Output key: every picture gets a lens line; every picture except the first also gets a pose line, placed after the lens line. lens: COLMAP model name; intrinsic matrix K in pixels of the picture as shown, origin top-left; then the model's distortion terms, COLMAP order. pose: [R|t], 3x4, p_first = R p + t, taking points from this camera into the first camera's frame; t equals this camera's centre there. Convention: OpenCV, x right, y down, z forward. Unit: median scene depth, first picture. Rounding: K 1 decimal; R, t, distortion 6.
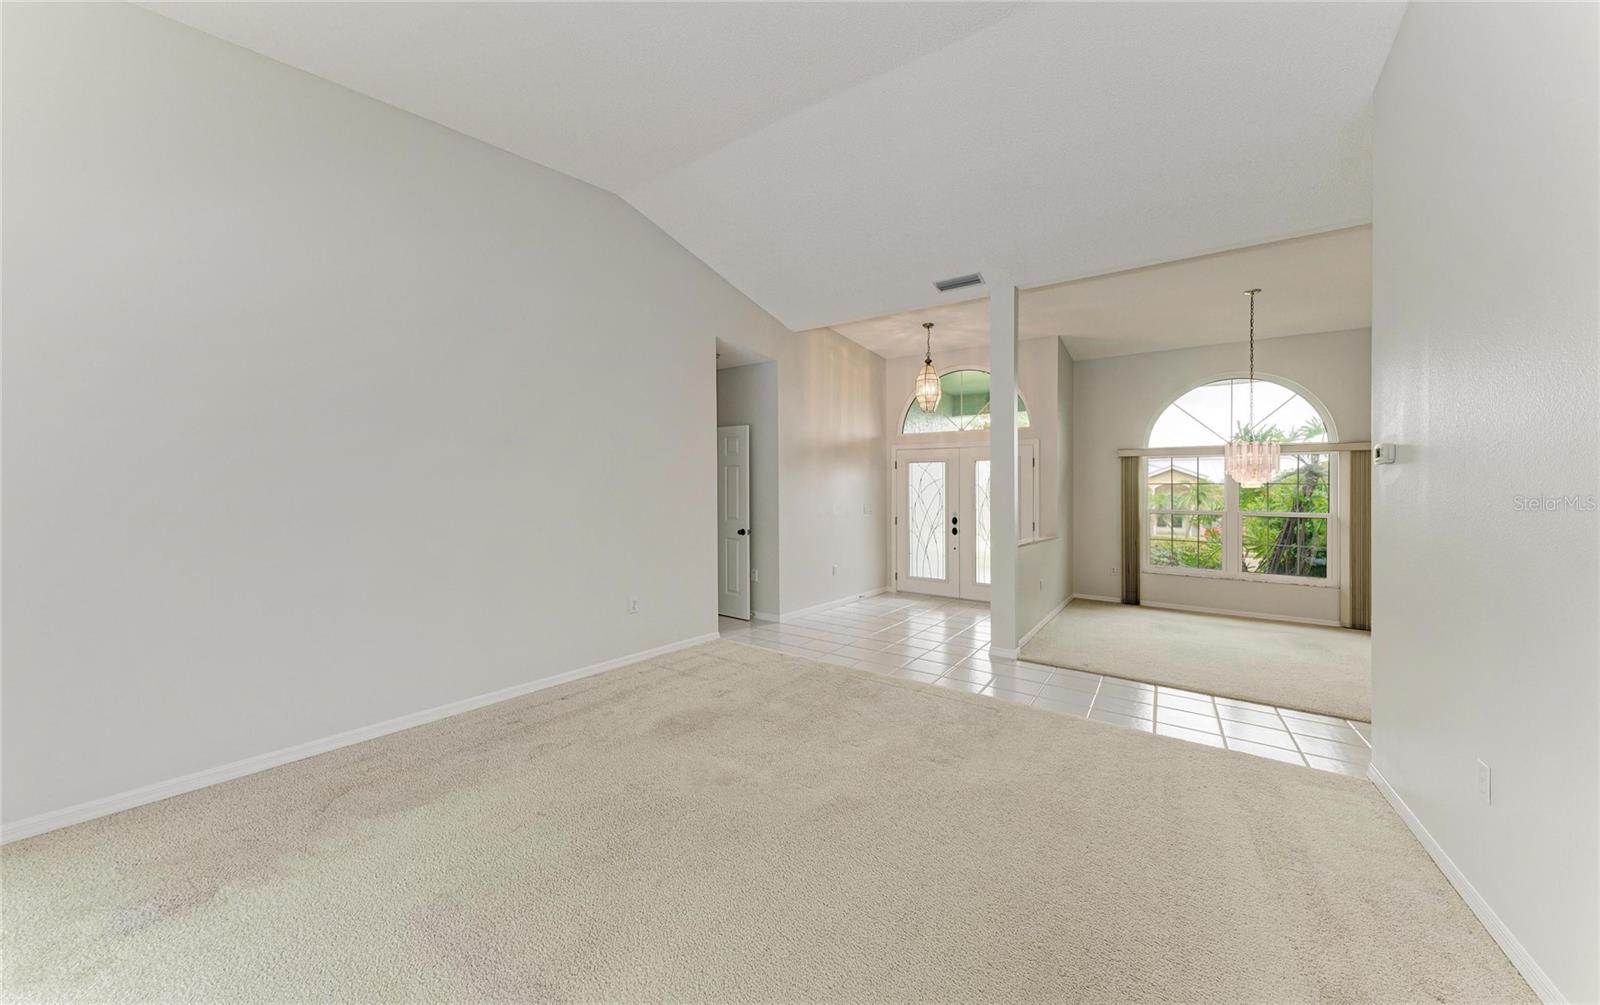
lens RADIAL K [[532.3, 0, 796.0], [0, 532.3, 521.6], [0, 0, 1]] dist [-0.000141, 0.000042]
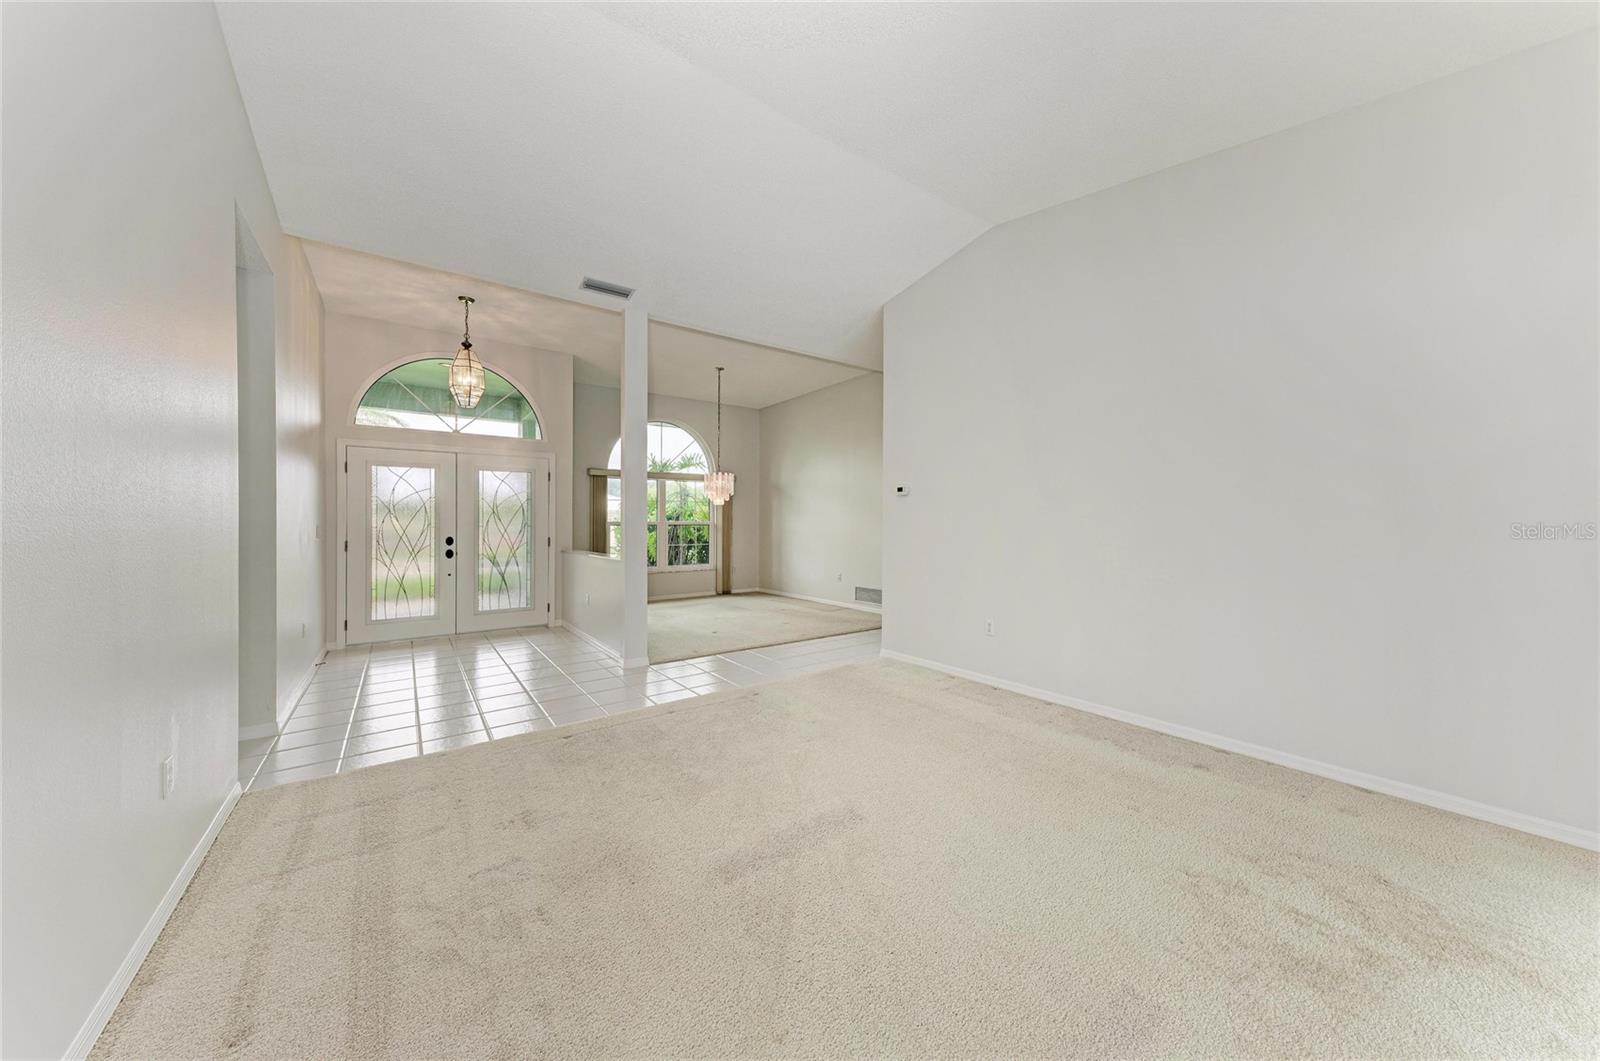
lens RADIAL K [[535.1, 0, 800.7], [0, 535.1, 525.1], [0, 0, 1]] dist [0.002007, 0.000006]
pose [[0.331675, -0.028462, 0.942964, -0.323474], [0.047284, 0.998790, 0.013515, -0.012460], [-0.942208, 0.040104, 0.332619, 0.236123]]
